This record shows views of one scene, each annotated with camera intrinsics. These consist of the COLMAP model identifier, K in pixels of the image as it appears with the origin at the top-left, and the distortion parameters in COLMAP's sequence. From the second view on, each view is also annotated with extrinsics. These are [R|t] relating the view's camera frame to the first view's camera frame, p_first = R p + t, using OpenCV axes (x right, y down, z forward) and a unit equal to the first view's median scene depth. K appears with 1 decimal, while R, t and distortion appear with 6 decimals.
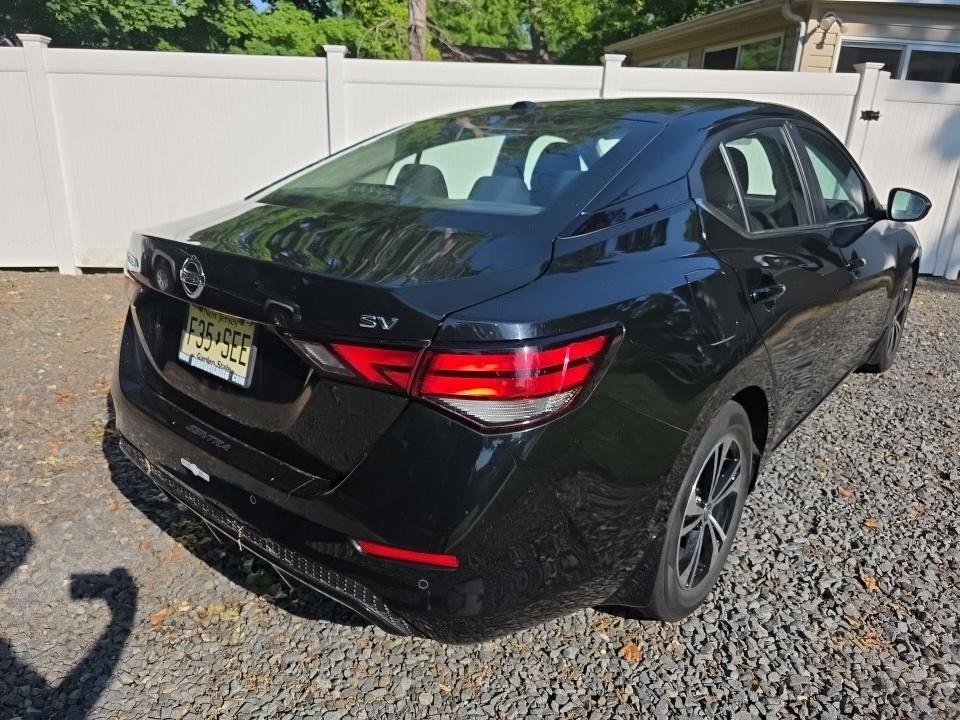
lens RADIAL K [[651.3, 0, 480.0], [0, 651.3, 360.0], [0, 0, 1]] dist [0.055383, -0.050404]
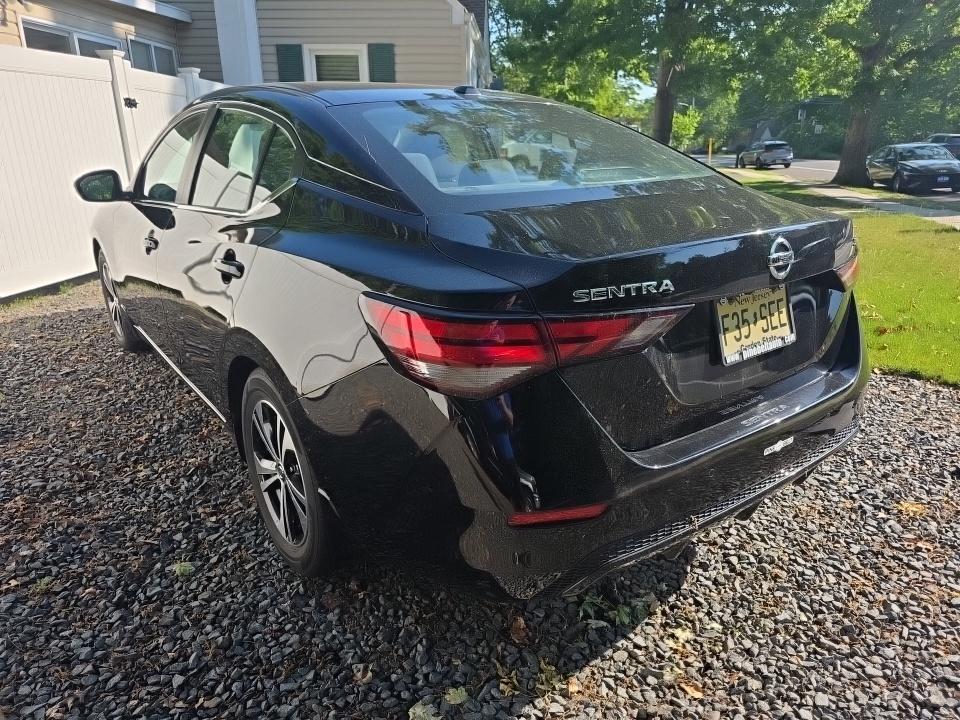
lens RADIAL K [[651.3, 0, 480.0], [0, 651.3, 360.0], [0, 0, 1]] dist [0.055383, -0.050404]
pose [[0.228590, -0.335468, 0.913897, -1.374304], [0.320251, 0.912417, 0.254821, -0.352463], [-0.919340, 0.234427, 0.316003, 1.024653]]
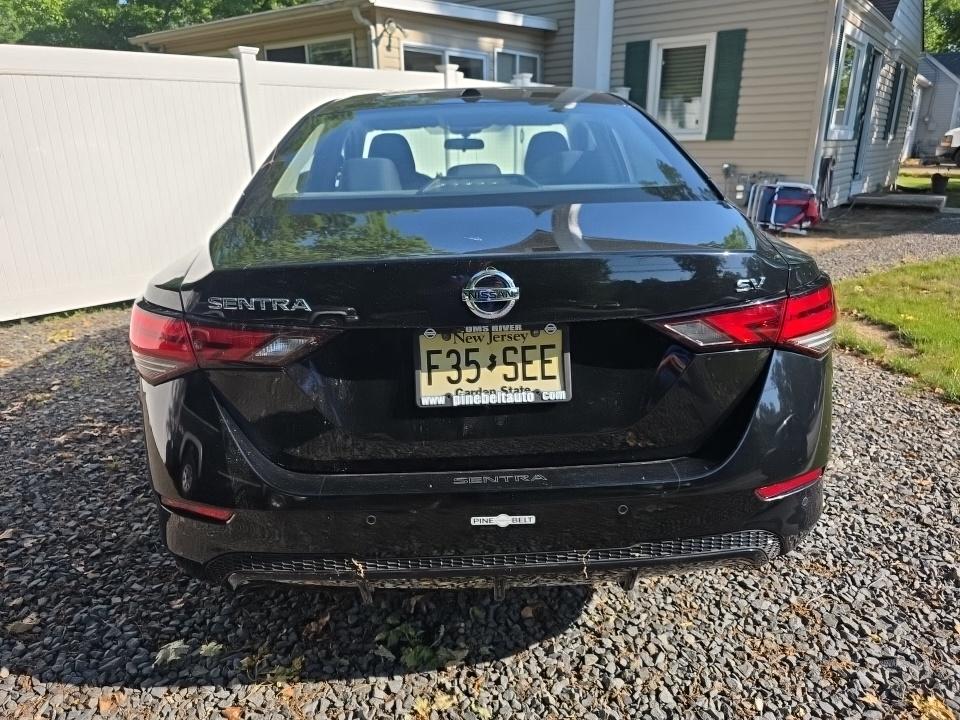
lens RADIAL K [[656.7, 0, 482.6], [0, 656.7, 349.2], [0, 0, 1]] dist [0.022727, -0.005726]
pose [[0.747755, -0.242878, 0.617959, -0.882027], [0.250391, 0.965130, 0.076345, -0.111701], [-0.614953, 0.097644, 0.782495, 0.314984]]
